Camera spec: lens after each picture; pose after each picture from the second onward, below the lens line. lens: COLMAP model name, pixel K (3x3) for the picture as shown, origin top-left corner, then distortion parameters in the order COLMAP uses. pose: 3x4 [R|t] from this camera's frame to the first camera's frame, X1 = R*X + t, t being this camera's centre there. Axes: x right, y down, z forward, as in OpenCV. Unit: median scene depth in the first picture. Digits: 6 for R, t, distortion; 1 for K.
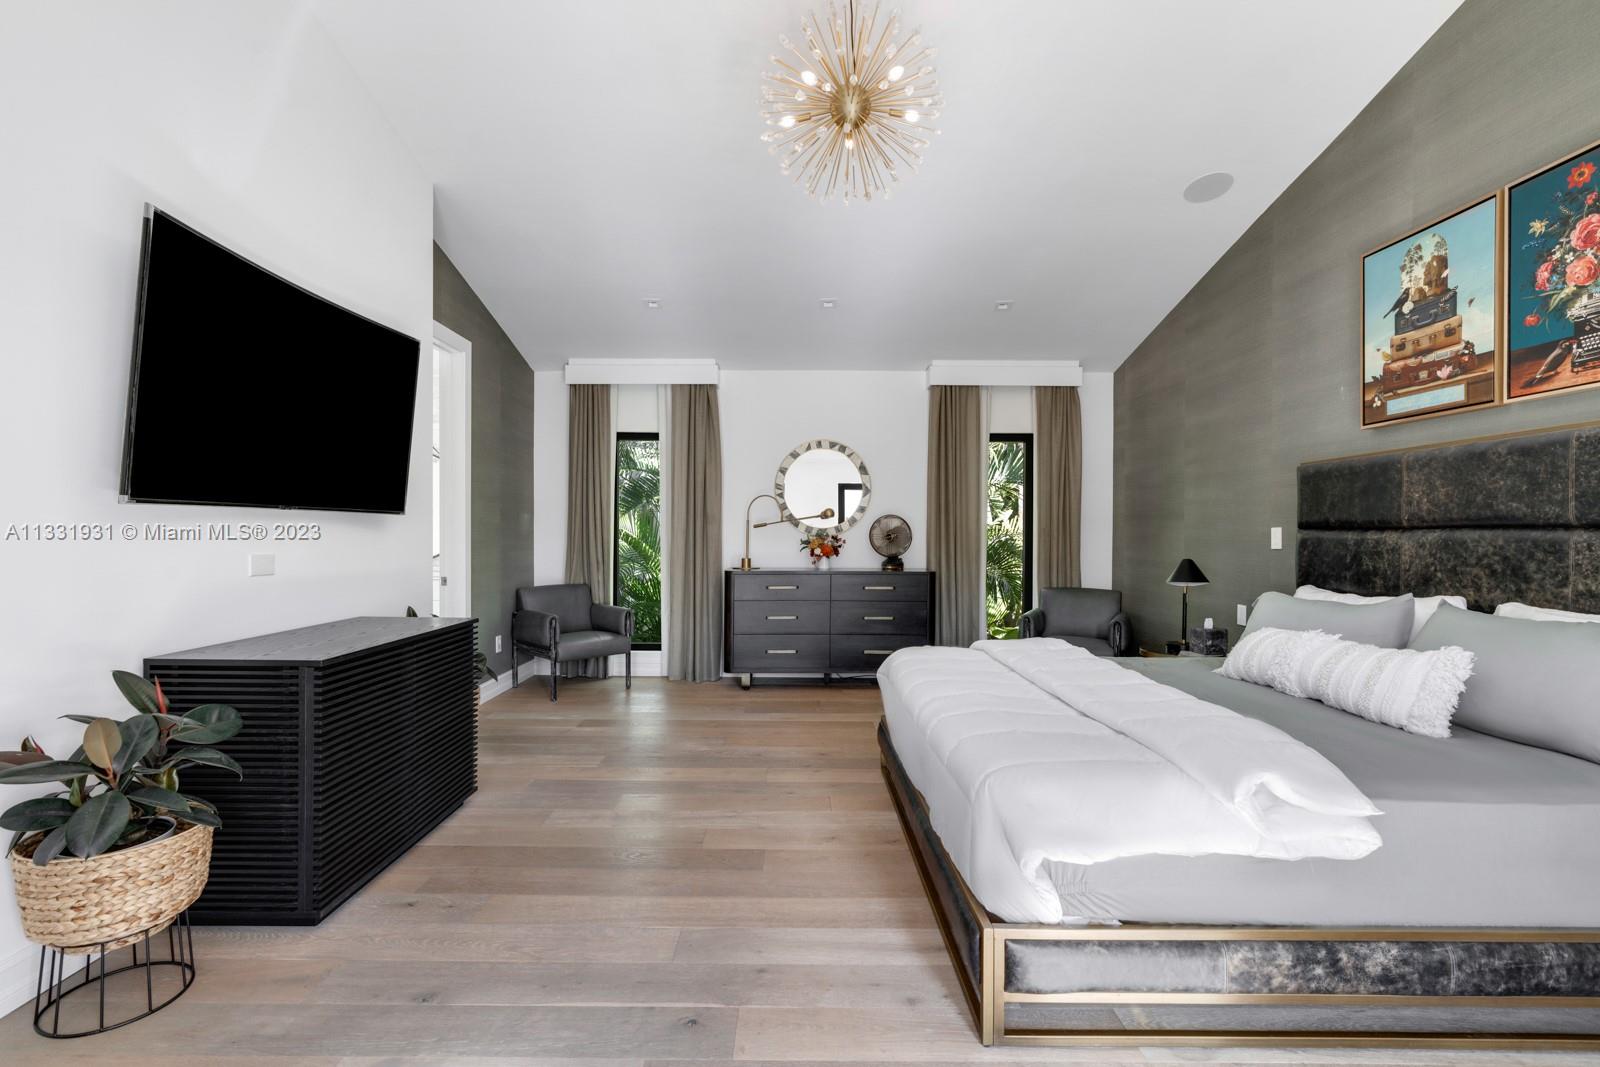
lens RADIAL K [[744.8, 0, 793.8], [0, 744.8, 533.5], [0, 0, 1]] dist [-0.033136, 0.025189]
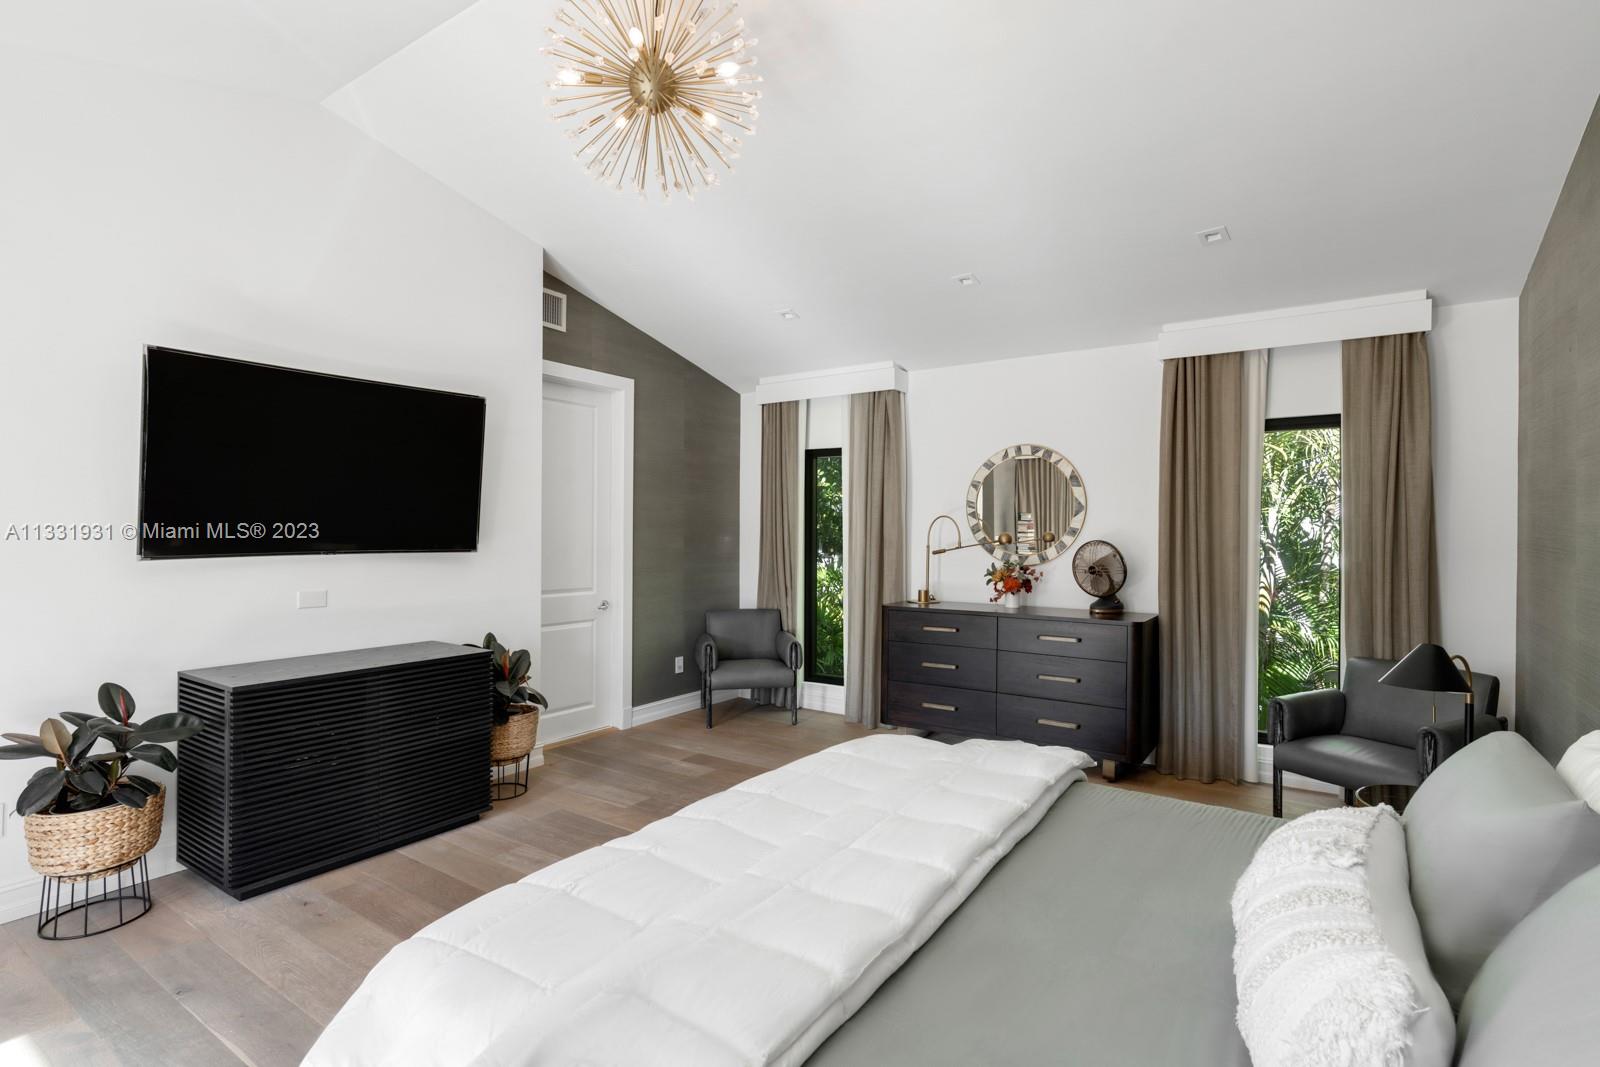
lens RADIAL K [[796.1, 0, 797.0], [0, 796.1, 527.6], [0, 0, 1]] dist [0.003178, 0.001280]
pose [[0.818994, -0.001620, -0.573800, 0.700609], [-0.000659, 0.999993, -0.003764, -0.071749], [0.573802, 0.003461, 0.818987, 0.346297]]
